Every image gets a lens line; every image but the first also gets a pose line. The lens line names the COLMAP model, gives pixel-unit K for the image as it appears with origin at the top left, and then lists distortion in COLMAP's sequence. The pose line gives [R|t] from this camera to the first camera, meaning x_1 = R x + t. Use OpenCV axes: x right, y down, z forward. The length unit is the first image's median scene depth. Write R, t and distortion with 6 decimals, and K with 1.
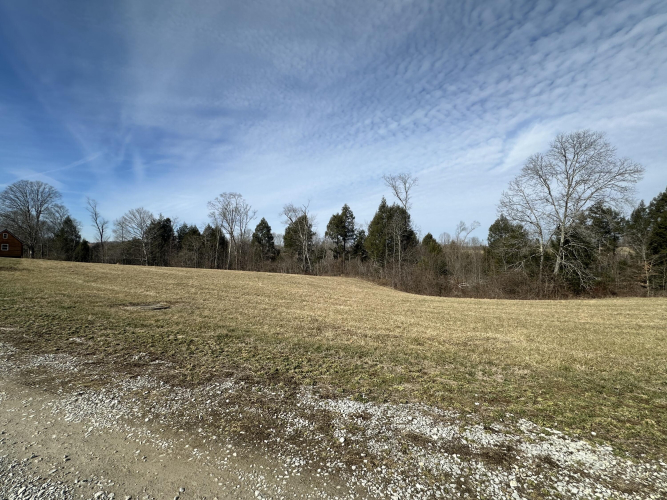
lens RADIAL K [[297.0, 0, 303.7], [0, 297.0, 275.4], [0, 0, 1]] dist [-0.005138, 0.000853]
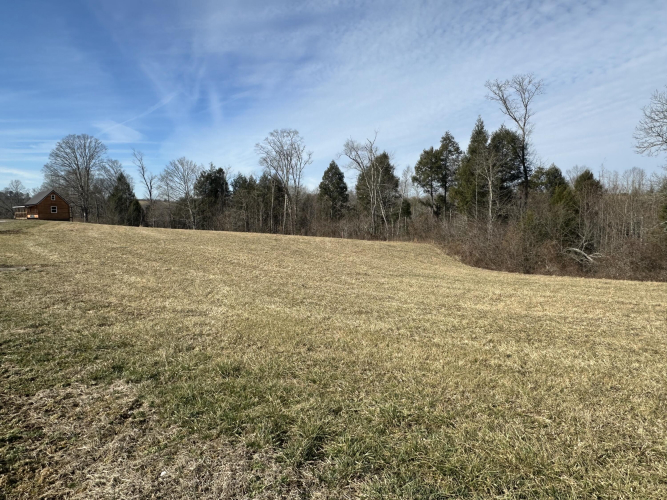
lens RADIAL K [[426.2, 0, 331.3], [0, 426.2, 252.6], [0, 0, 1]] dist [-0.004817, -0.001076]
pose [[0.945413, 0.010564, -0.325703, 0.147916], [-0.002965, 0.999712, 0.023818, 0.003356], [0.325861, -0.021552, 0.945172, 0.009878]]
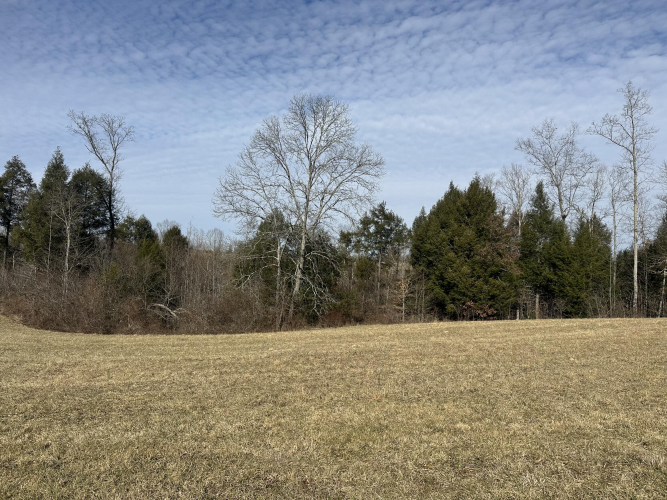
lens RADIAL K [[461.9, 0, 341.5], [0, 461.9, 257.7], [0, 0, 1]] dist [0.041859, -0.038292]
pose [[0.851948, 0.048003, 0.521422, 0.153699], [-0.003406, 0.996276, -0.086154, 0.001367], [-0.523616, 0.071623, 0.848938, 0.008359]]
